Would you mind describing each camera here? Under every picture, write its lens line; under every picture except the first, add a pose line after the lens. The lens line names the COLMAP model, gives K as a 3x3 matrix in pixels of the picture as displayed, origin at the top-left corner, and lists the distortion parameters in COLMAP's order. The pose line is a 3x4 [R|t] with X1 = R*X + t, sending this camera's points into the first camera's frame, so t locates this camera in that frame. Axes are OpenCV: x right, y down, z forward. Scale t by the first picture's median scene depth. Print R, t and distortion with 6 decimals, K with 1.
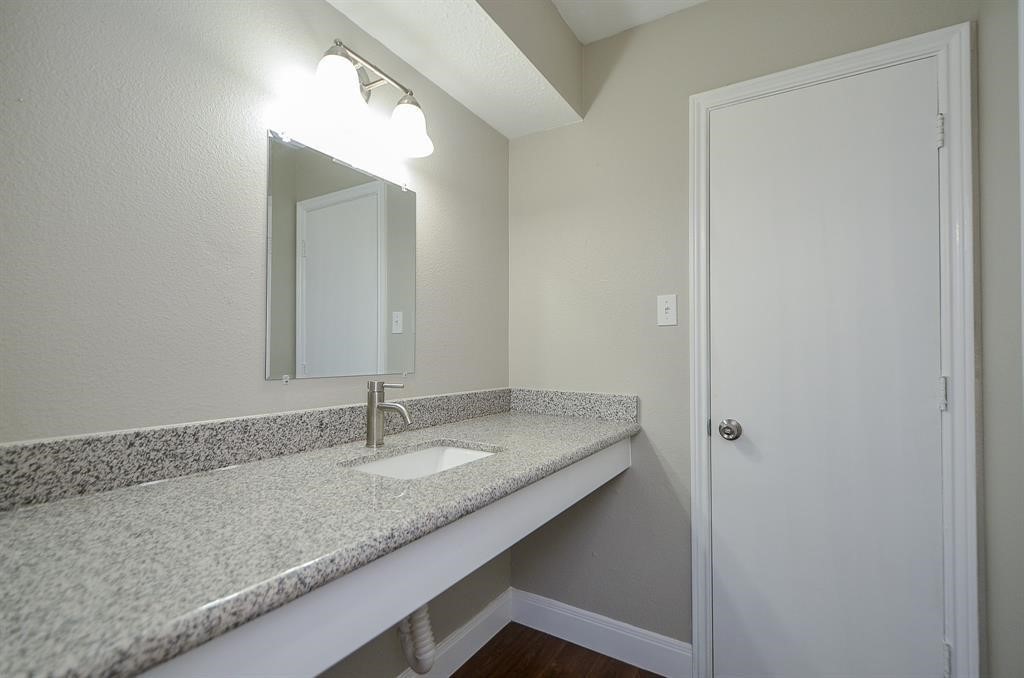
lens RADIAL K [[451.8, 0, 508.0], [0, 451.8, 350.0], [0, 0, 1]] dist [0.010061, -0.001199]
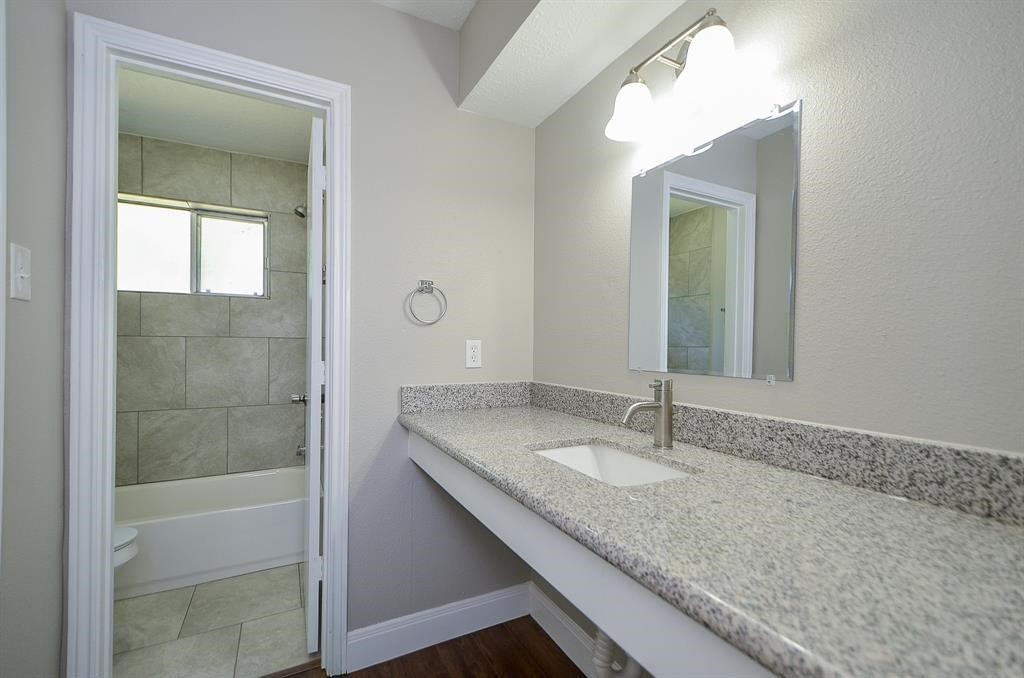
lens RADIAL K [[452.0, 0, 500.6], [0, 452.0, 339.7], [0, 0, 1]] dist [0.031896, -0.000107]
pose [[-0.515760, -0.008125, -0.856694, 0.706907], [0.006604, 0.999888, -0.013459, -0.004973], [0.856707, -0.012599, -0.515649, 1.204843]]
